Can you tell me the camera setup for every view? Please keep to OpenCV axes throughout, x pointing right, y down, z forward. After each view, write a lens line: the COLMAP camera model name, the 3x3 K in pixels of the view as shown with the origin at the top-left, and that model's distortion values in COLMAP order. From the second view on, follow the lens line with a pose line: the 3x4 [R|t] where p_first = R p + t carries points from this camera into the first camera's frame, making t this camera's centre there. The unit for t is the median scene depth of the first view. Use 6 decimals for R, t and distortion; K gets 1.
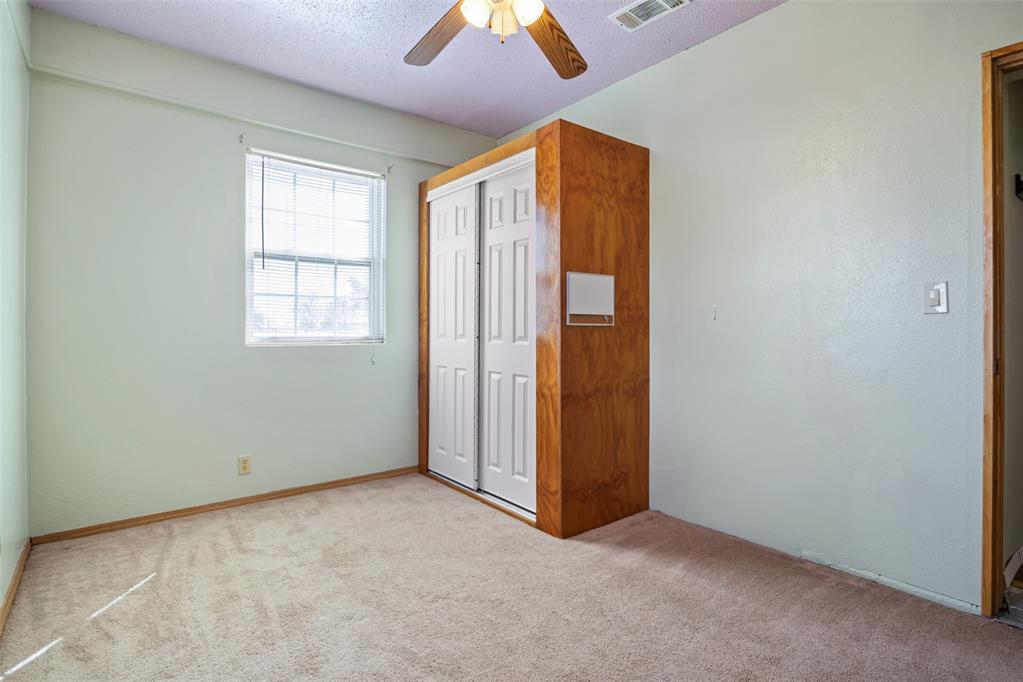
lens RADIAL K [[515.1, 0, 514.8], [0, 515.1, 327.1], [0, 0, 1]] dist [-0.001495, -0.000495]
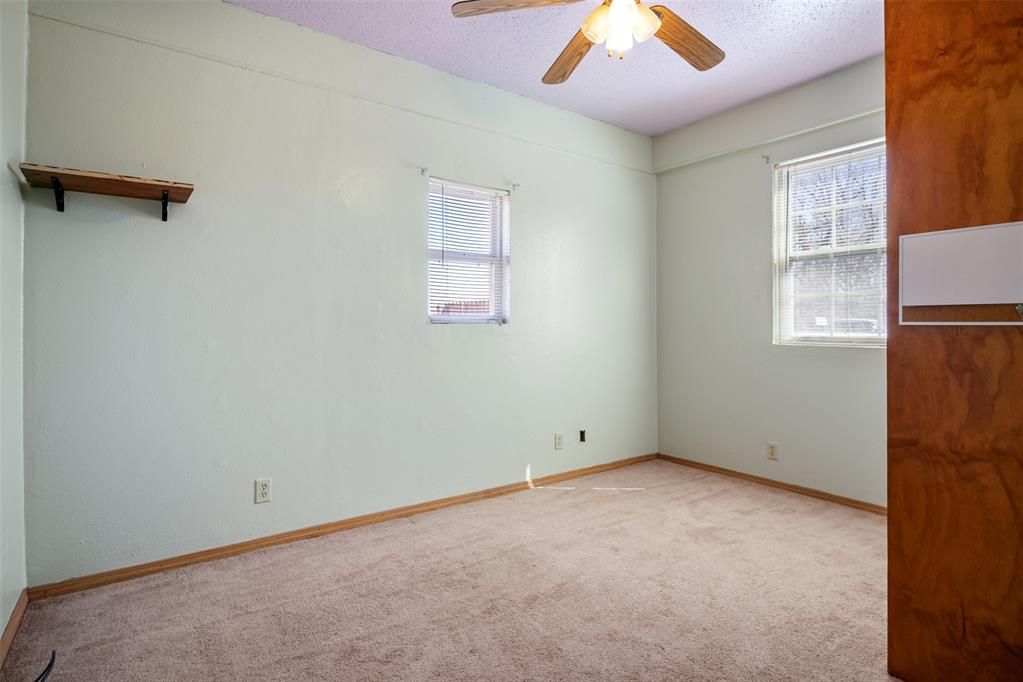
lens RADIAL K [[515.1, 0, 514.8], [0, 515.1, 327.1], [0, 0, 1]] dist [-0.001495, -0.000495]
pose [[-0.033304, 0.002049, -0.999443, 0.706172], [-0.000927, 0.999997, 0.002081, -0.002147], [0.999445, 0.000995, -0.033302, 0.560432]]
